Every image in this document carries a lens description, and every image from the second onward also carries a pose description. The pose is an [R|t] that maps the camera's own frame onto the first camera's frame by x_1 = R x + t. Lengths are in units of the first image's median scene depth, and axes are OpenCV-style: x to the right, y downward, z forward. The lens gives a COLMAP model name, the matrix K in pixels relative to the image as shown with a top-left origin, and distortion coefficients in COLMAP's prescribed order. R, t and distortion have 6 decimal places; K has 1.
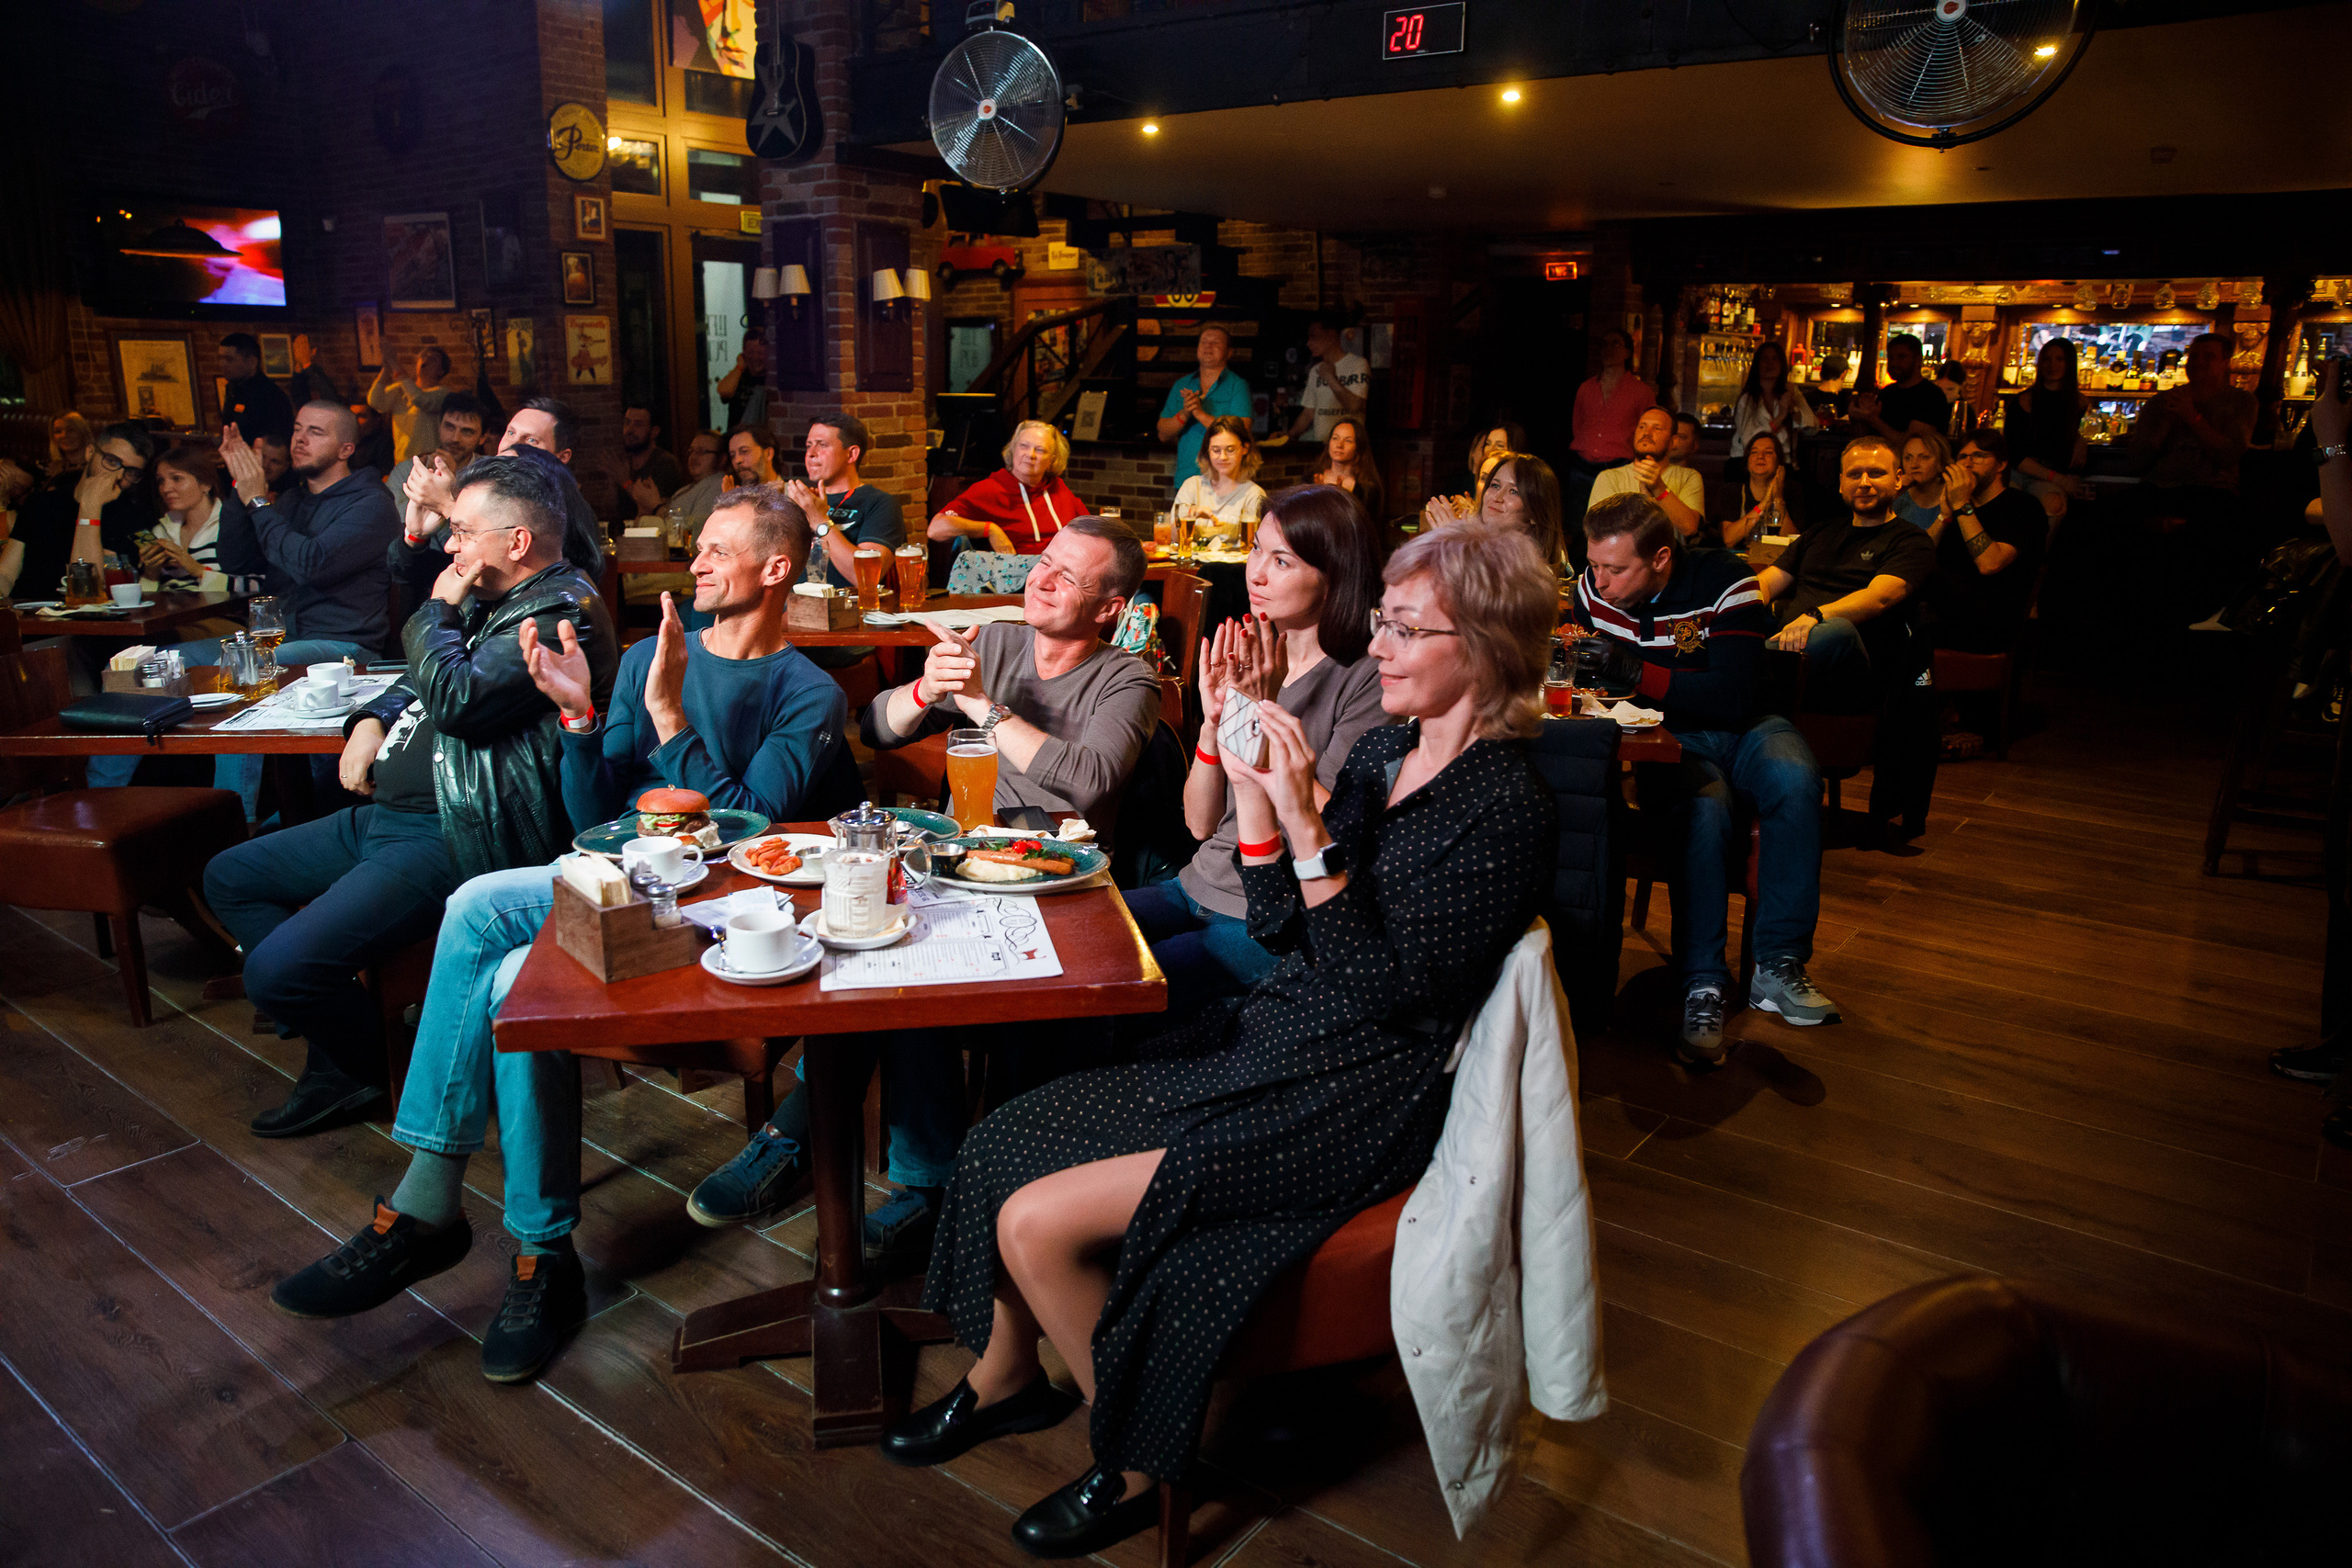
lens RADIAL K [[1605.9, 0, 1178.3], [0, 1605.9, 779.7], [0, 0, 1]] dist [-0.067254, 0.048568]
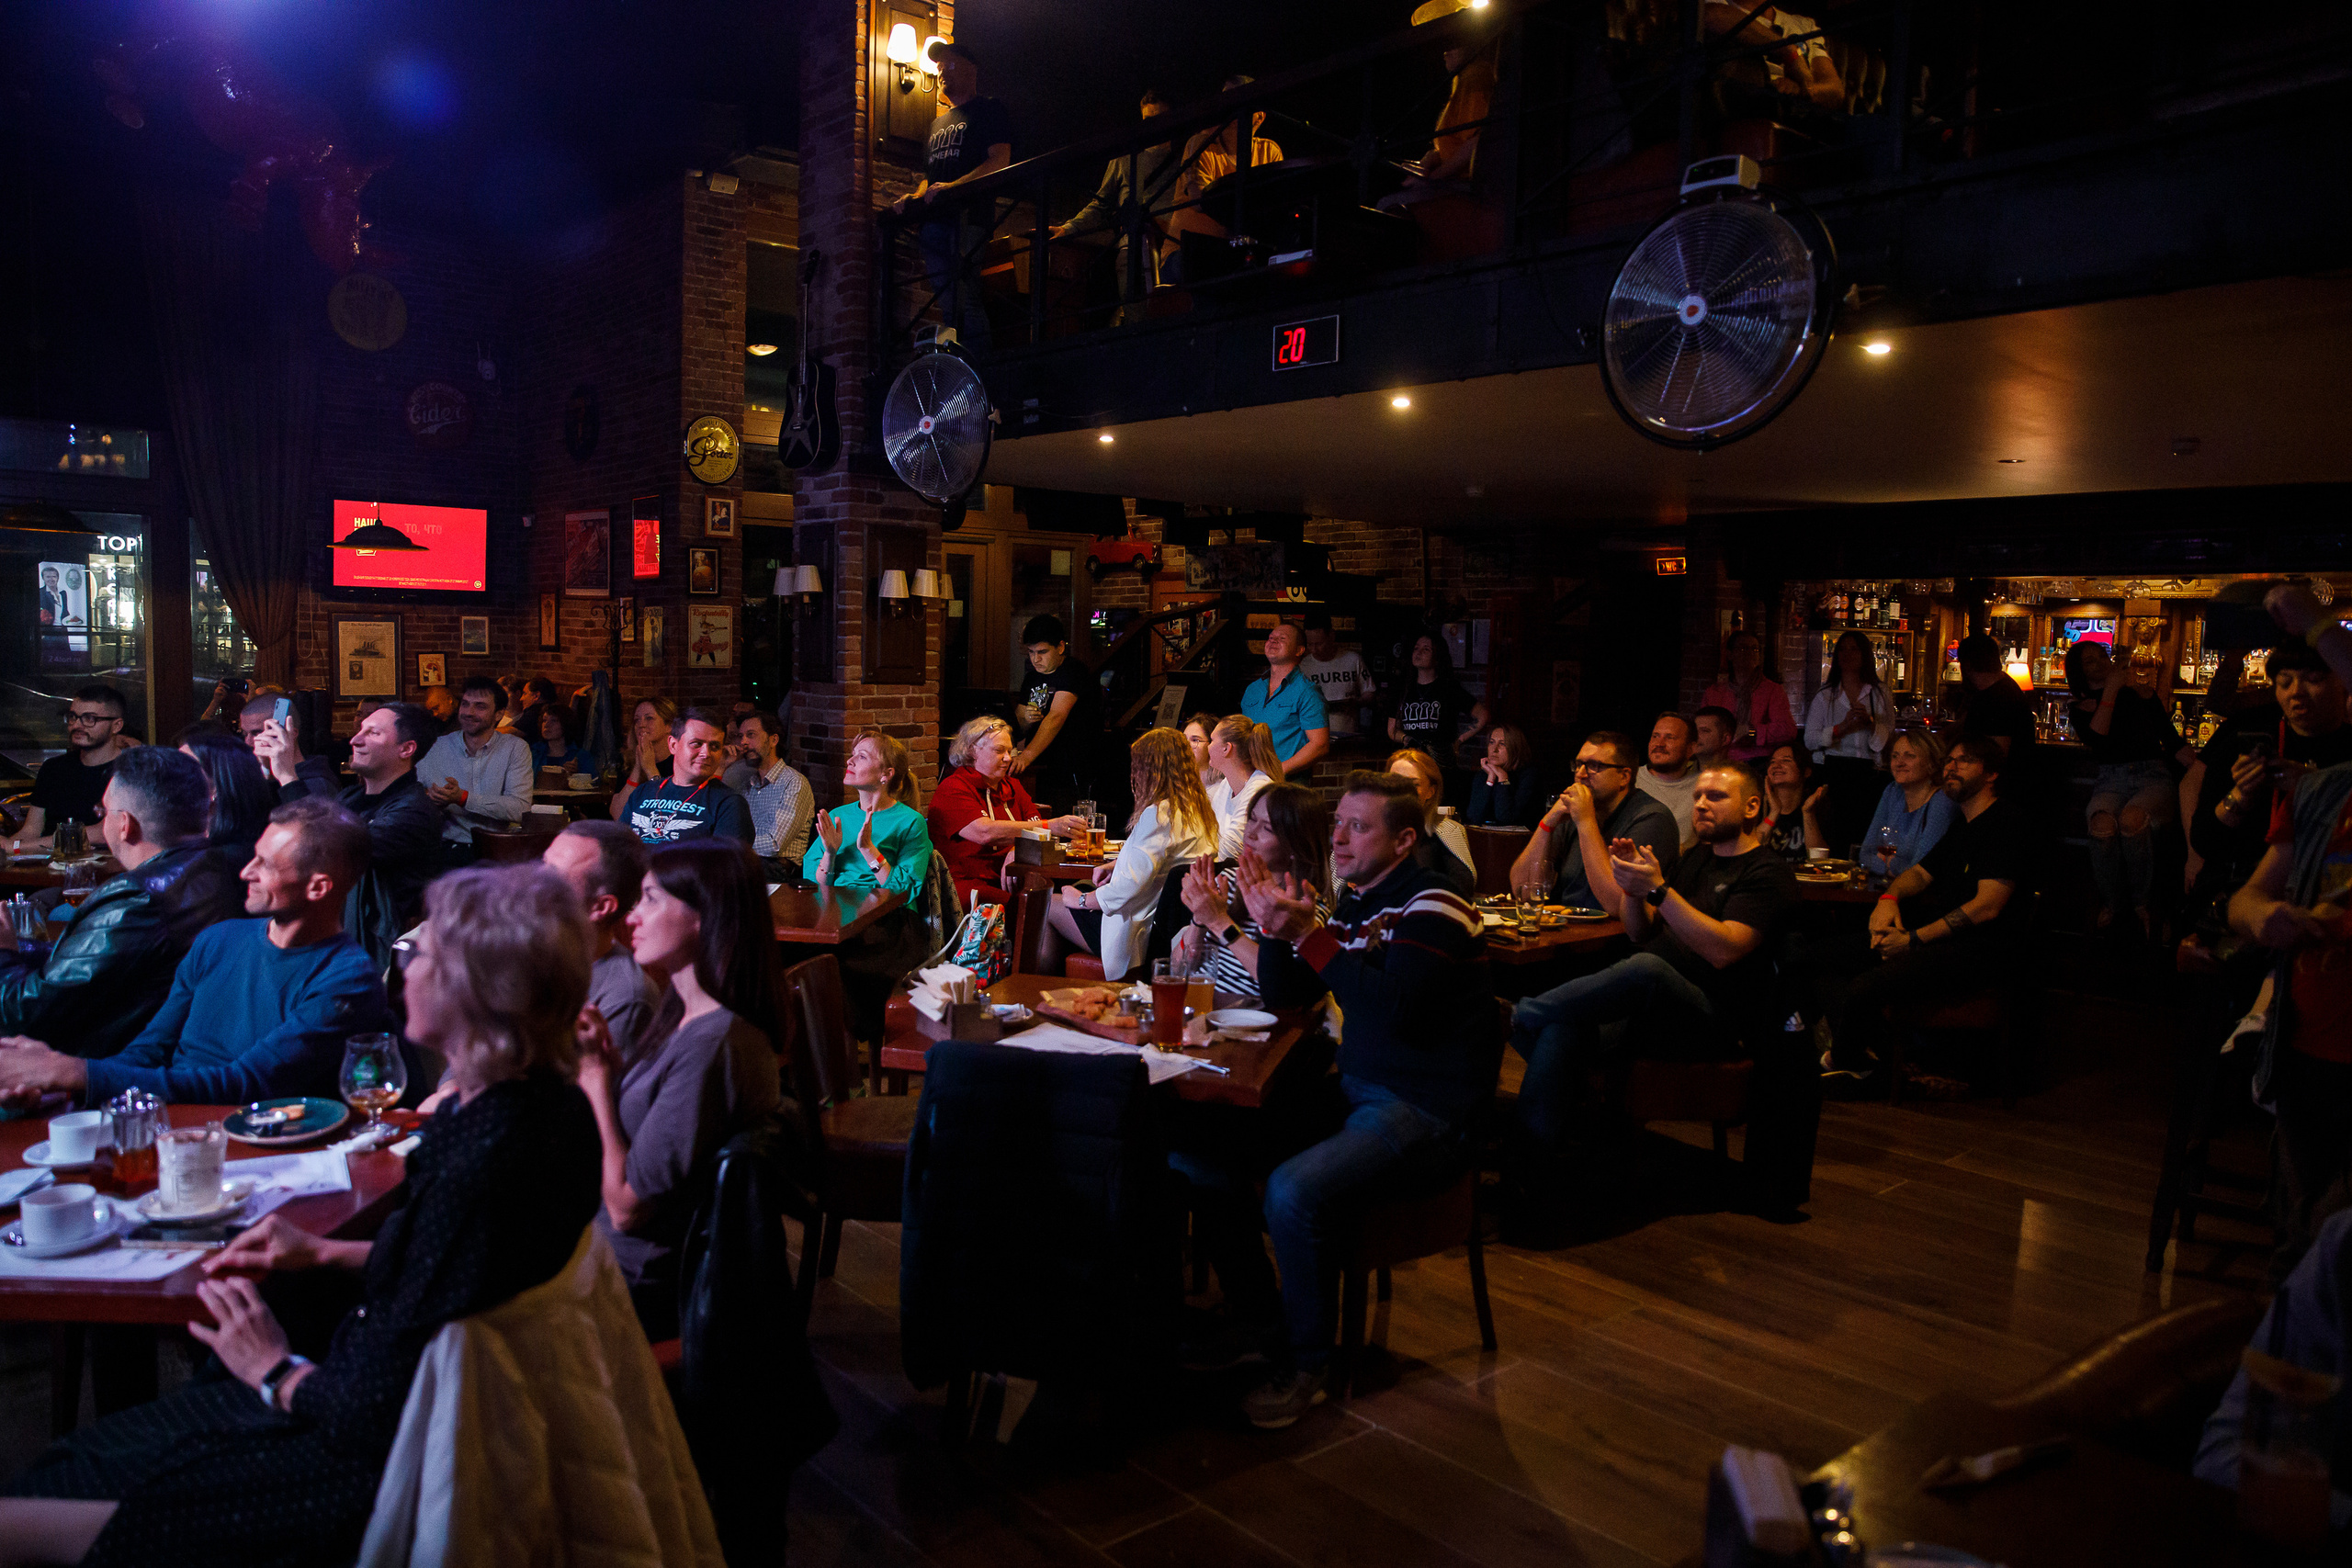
lens RADIAL K [[1605.9, 0, 1225.3], [0, 1605.9, 782.8], [0, 0, 1]] dist [-0.067254, 0.048568]
pose [[0.985128, 0.024512, -0.170062, 0.212840], [-0.052518, 0.985360, -0.162198, -0.024355], [0.163596, 0.168717, 0.971993, 0.040404]]
